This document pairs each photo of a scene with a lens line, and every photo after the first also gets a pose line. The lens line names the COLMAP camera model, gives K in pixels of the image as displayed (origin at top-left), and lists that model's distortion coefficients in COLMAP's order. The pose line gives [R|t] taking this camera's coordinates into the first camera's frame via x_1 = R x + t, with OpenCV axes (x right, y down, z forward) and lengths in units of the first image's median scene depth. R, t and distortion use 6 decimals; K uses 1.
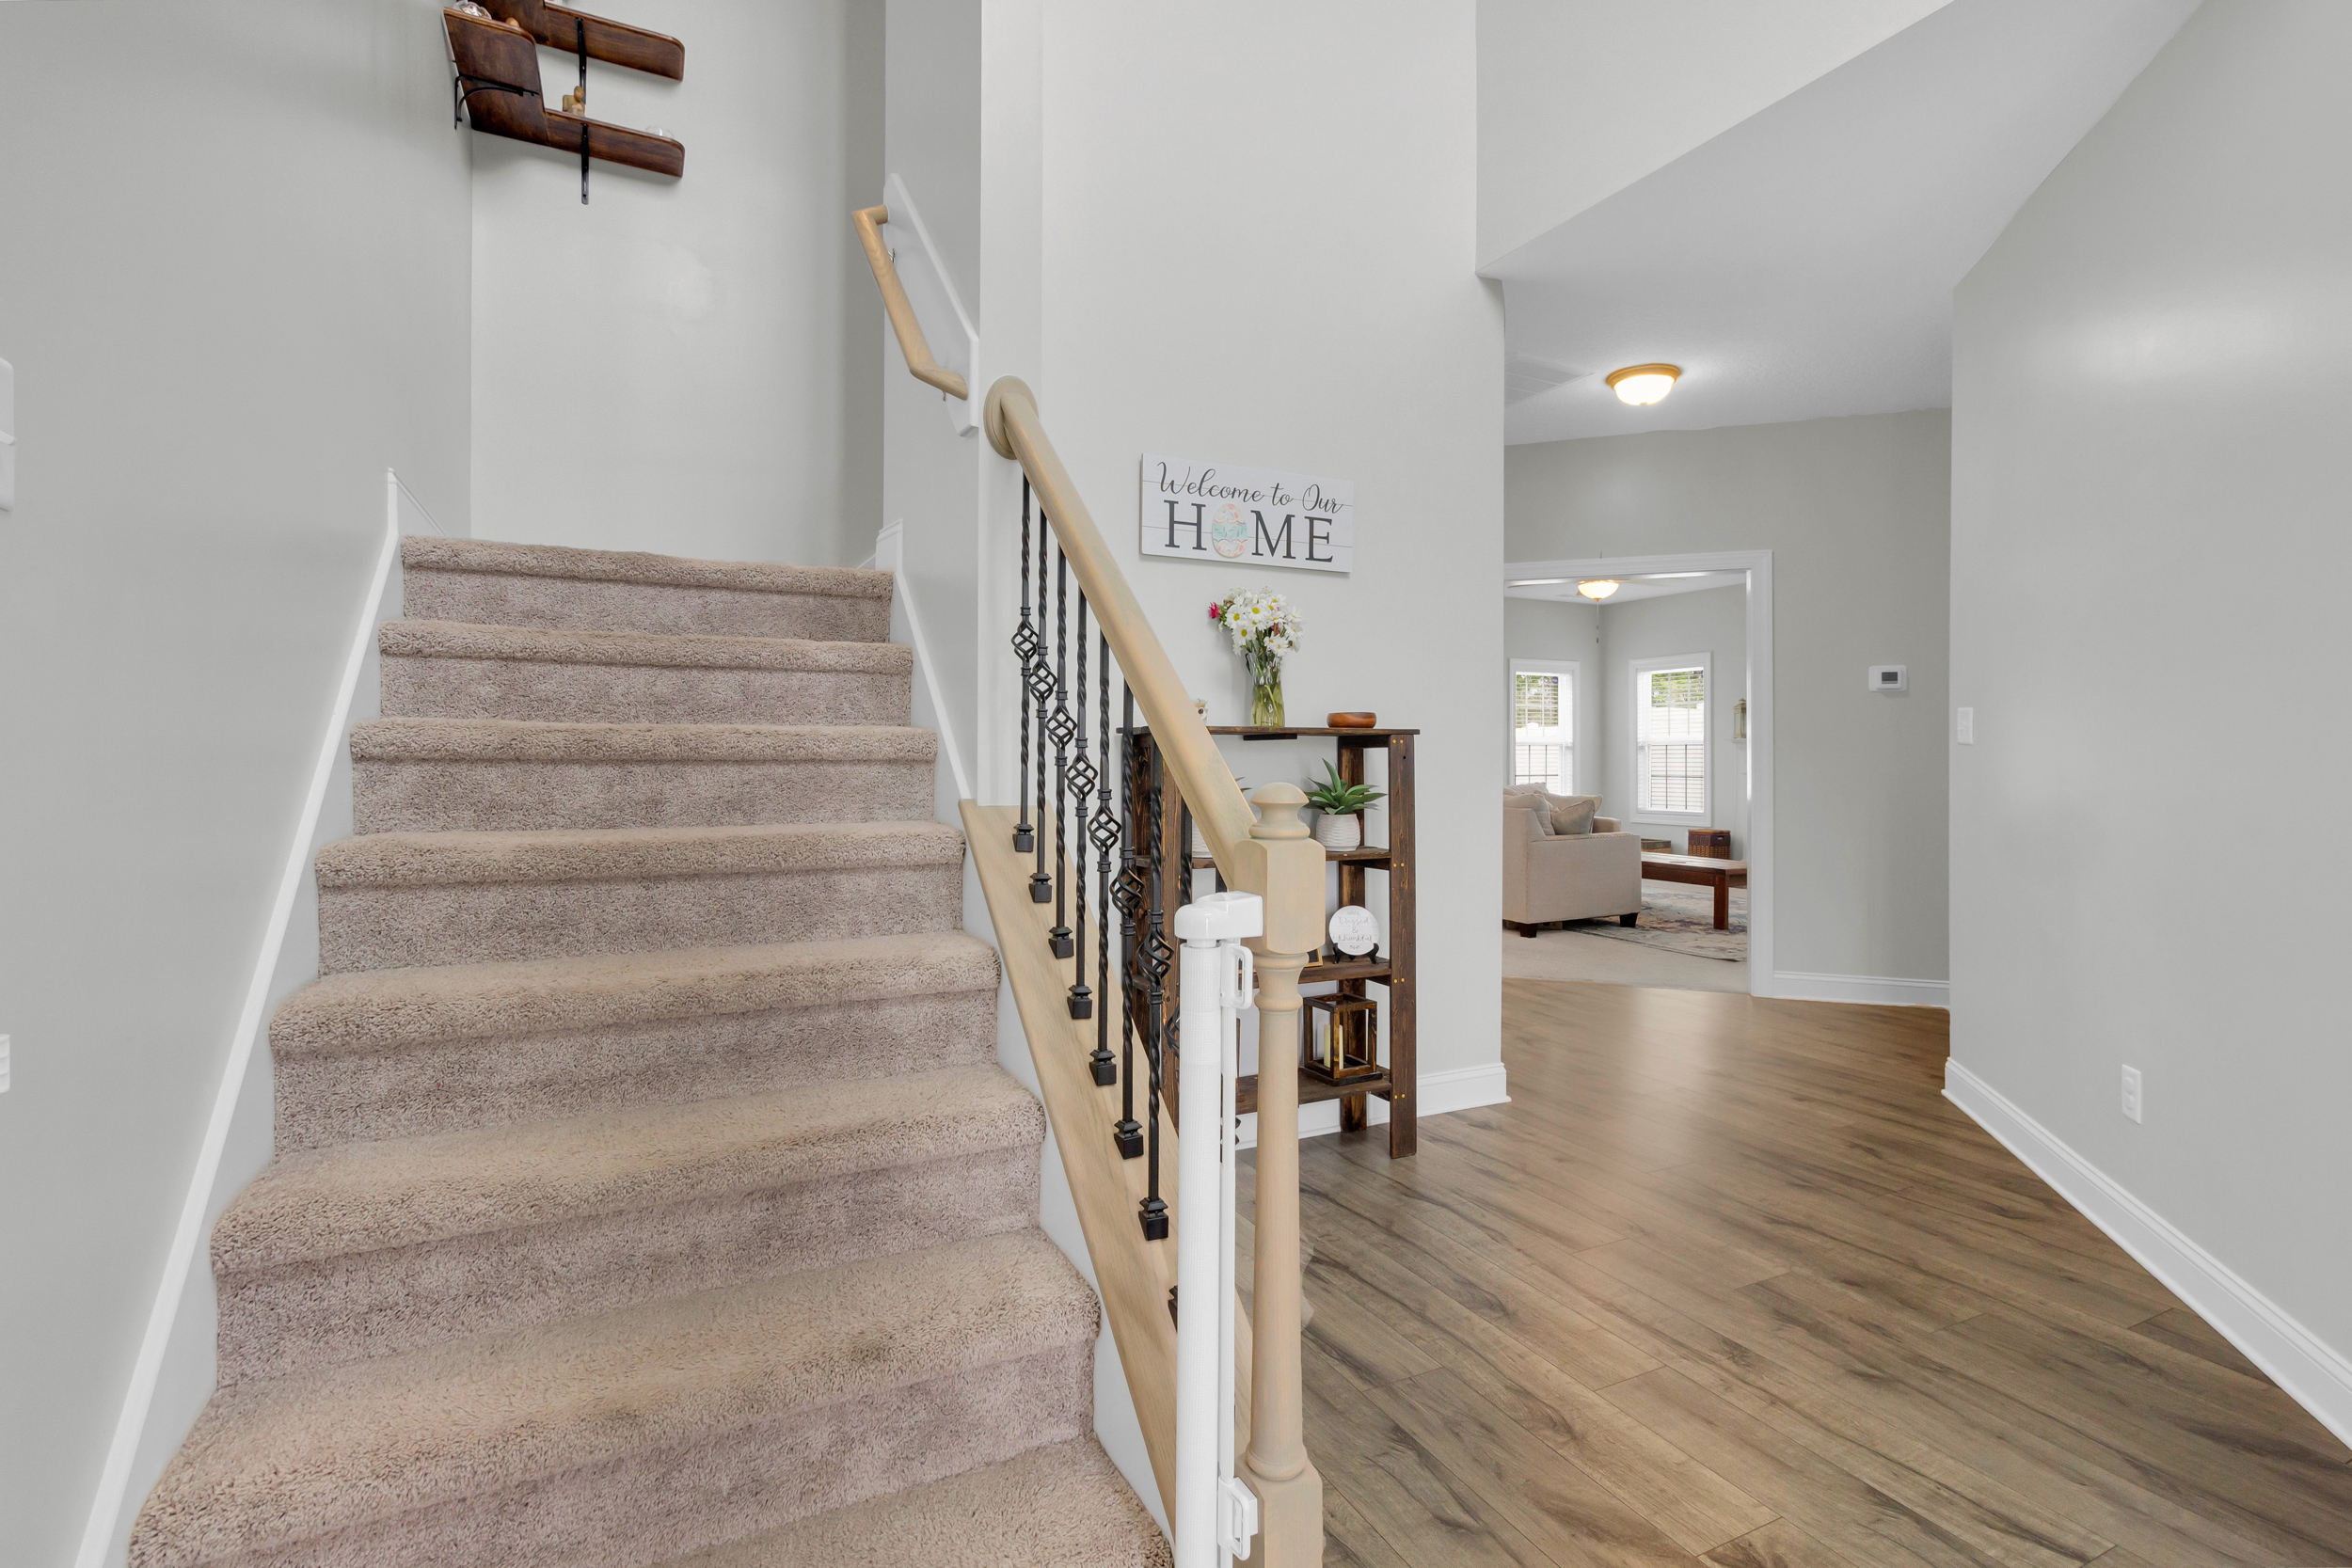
lens RADIAL K [[1107.8, 0, 1188.0], [0, 1107.8, 771.5], [0, 0, 1]] dist [-0.002306, -0.000054]
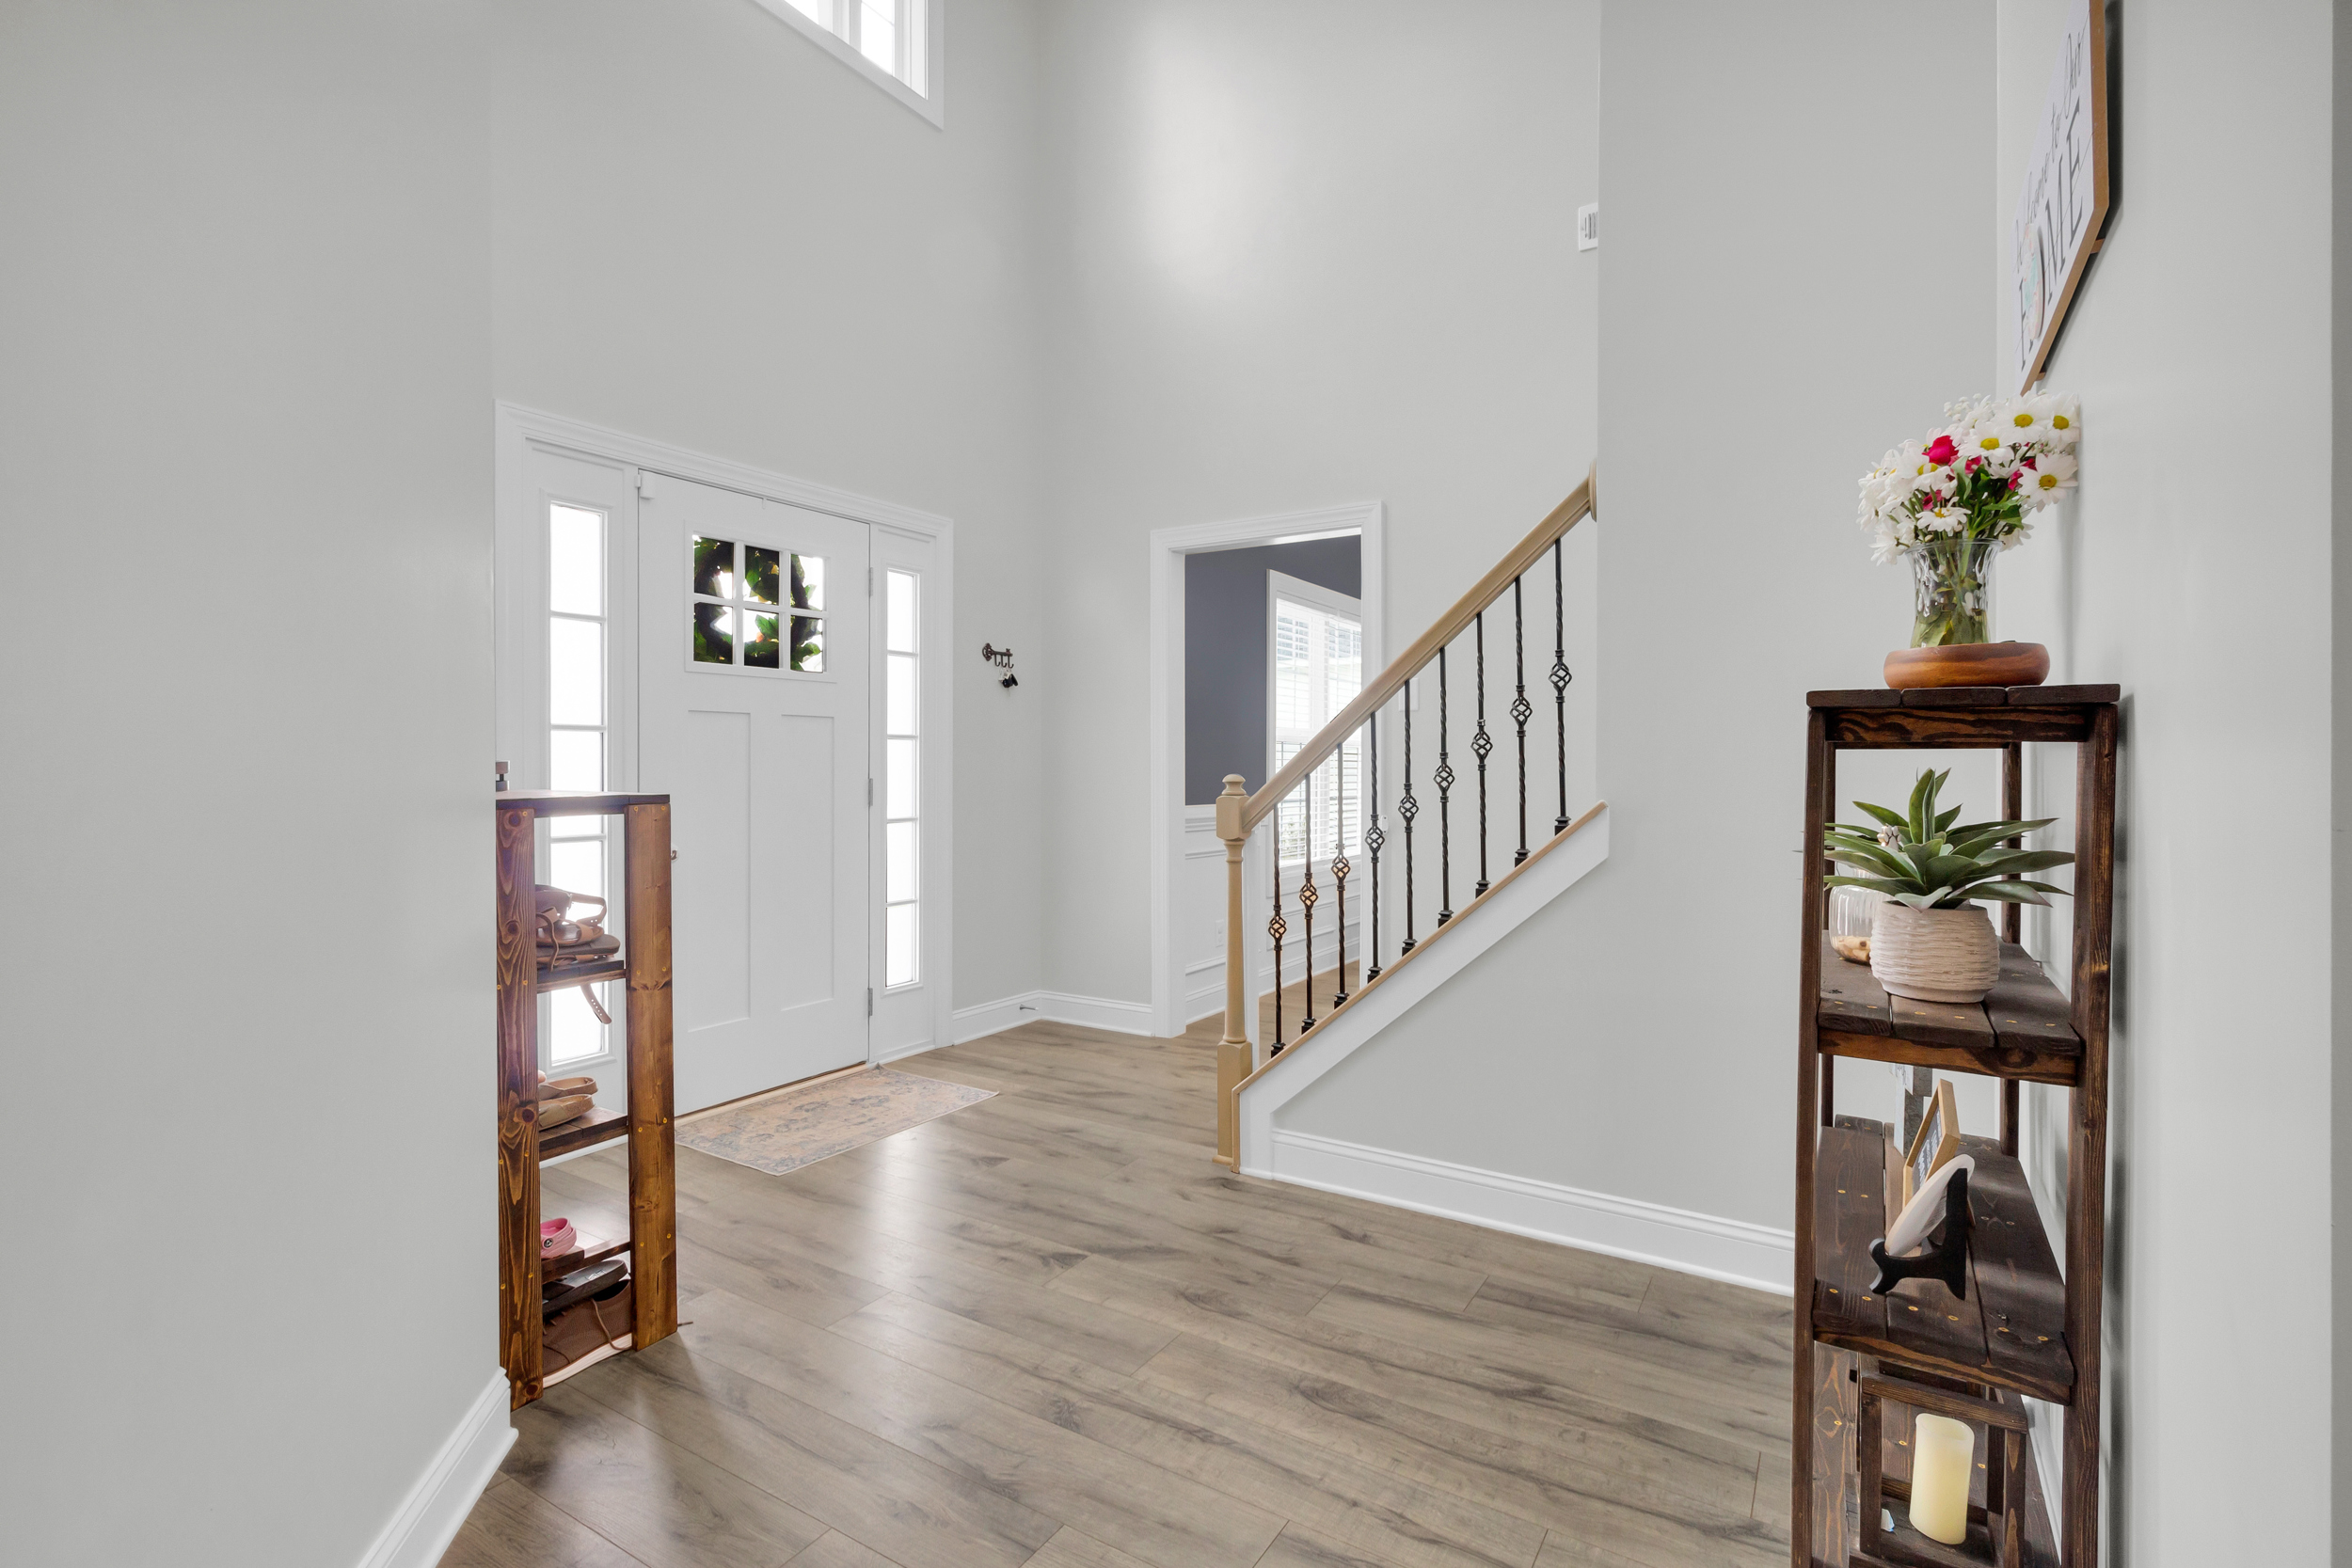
lens RADIAL K [[1107.8, 0, 1179.7], [0, 1107.8, 771.0], [0, 0, 1]] dist [-0.002306, -0.000054]
pose [[-0.855082, 0.002470, -0.518487, 0.938231], [-0.008285, 0.999796, 0.018426, -0.029598], [0.518426, 0.020051, -0.854887, 1.922273]]
